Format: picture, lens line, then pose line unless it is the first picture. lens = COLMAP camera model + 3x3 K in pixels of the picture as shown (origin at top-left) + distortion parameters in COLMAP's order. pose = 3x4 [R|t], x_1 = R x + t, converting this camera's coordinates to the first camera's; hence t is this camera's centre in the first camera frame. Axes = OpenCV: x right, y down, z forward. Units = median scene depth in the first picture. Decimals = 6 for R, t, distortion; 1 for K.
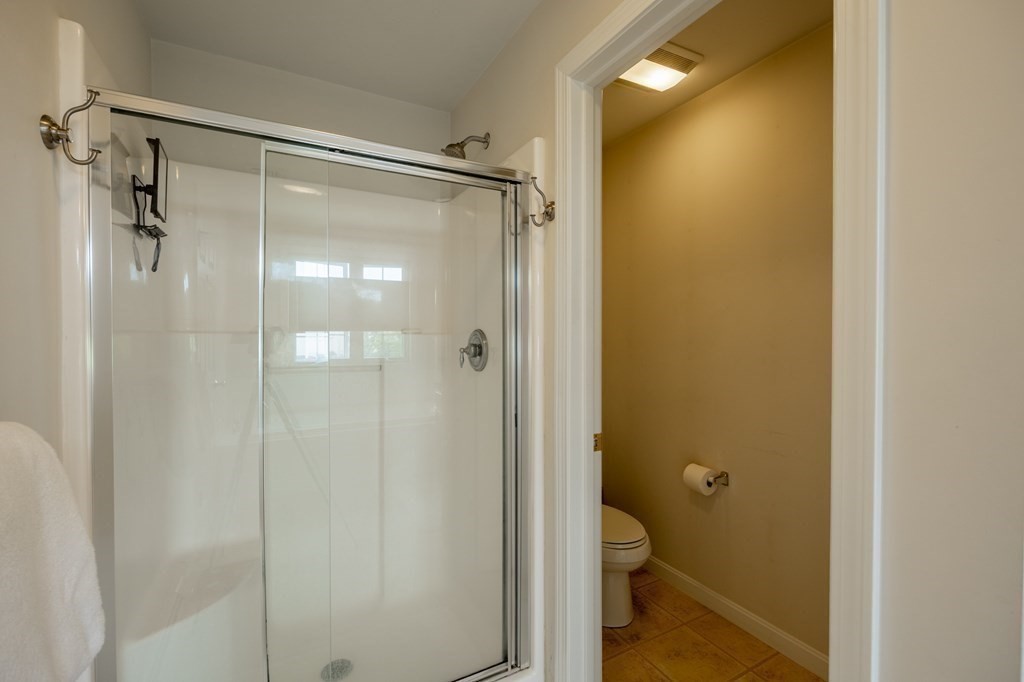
lens RADIAL K [[441.6, 0, 512.9], [0, 441.6, 338.8], [0, 0, 1]] dist [-0.021554, -0.000087]
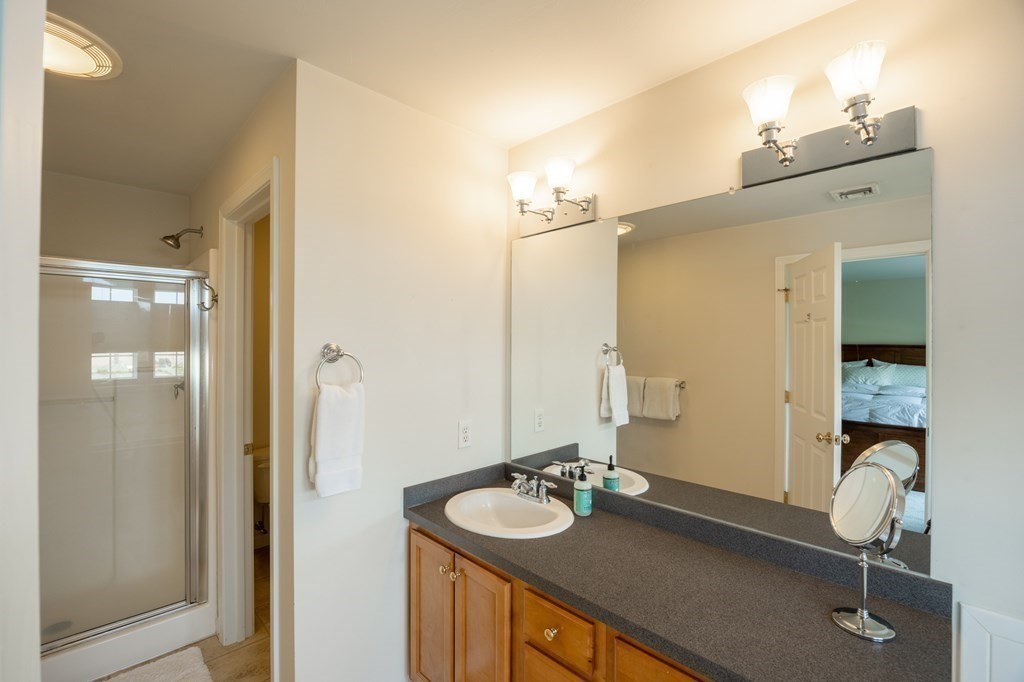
lens RADIAL K [[441.6, 0, 510.5], [0, 441.6, 342.1], [0, 0, 1]] dist [-0.021554, -0.000087]
pose [[0.962588, 0.008393, 0.270839, 0.501377], [-0.007248, 0.999960, -0.005228, -0.109043], [-0.270872, 0.003069, 0.962611, -0.566102]]
